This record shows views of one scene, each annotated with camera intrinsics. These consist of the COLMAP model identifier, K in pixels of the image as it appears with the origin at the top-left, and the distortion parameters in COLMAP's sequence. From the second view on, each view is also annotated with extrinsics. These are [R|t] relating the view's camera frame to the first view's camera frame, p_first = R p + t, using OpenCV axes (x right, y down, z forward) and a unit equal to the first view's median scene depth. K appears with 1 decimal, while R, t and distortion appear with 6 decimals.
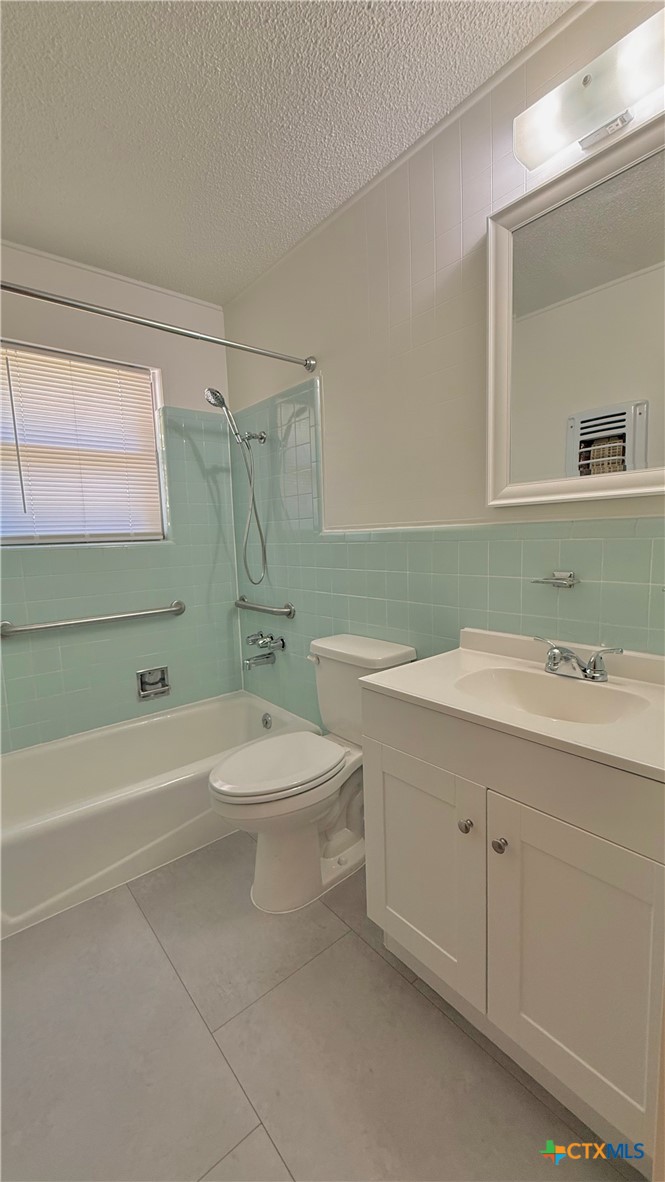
lens RADIAL K [[474.2, 0, 333.4], [0, 474.2, 593.5], [0, 0, 1]] dist [0.000699, 0.000403]
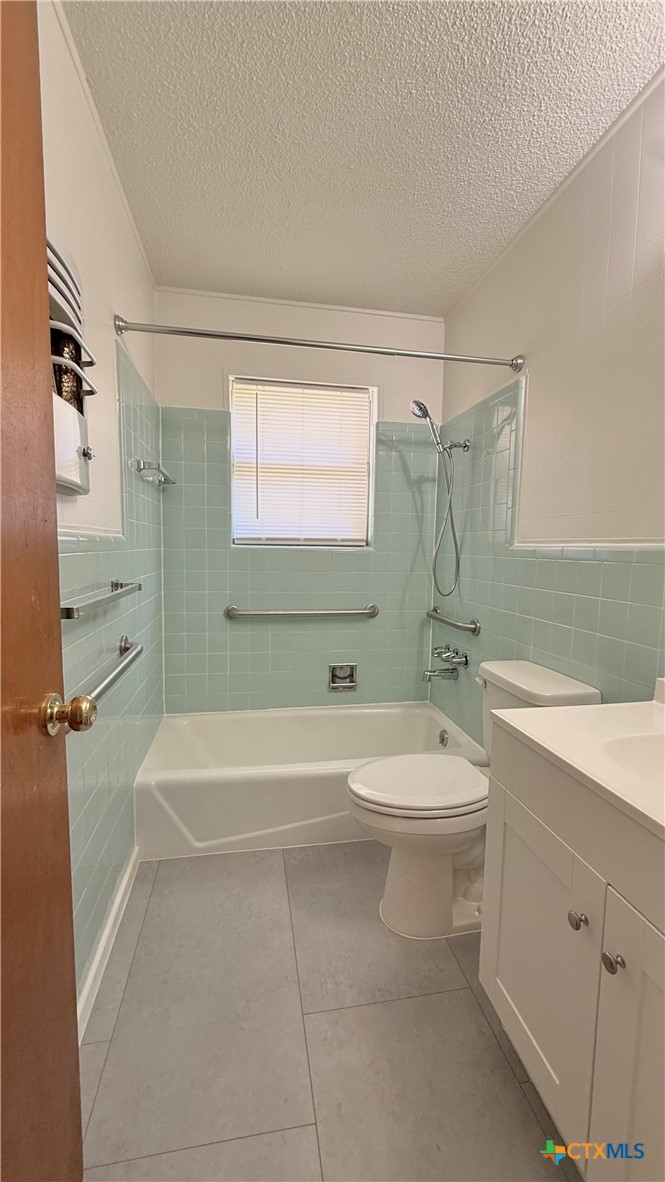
lens RADIAL K [[474.2, 0, 333.4], [0, 474.2, 593.5], [0, 0, 1]] dist [0.000699, 0.000403]
pose [[0.870123, 0.095455, -0.483501, 0.117847], [-0.104583, 0.994483, 0.008124, -0.009040], [0.481609, 0.043497, 0.875306, 0.037516]]
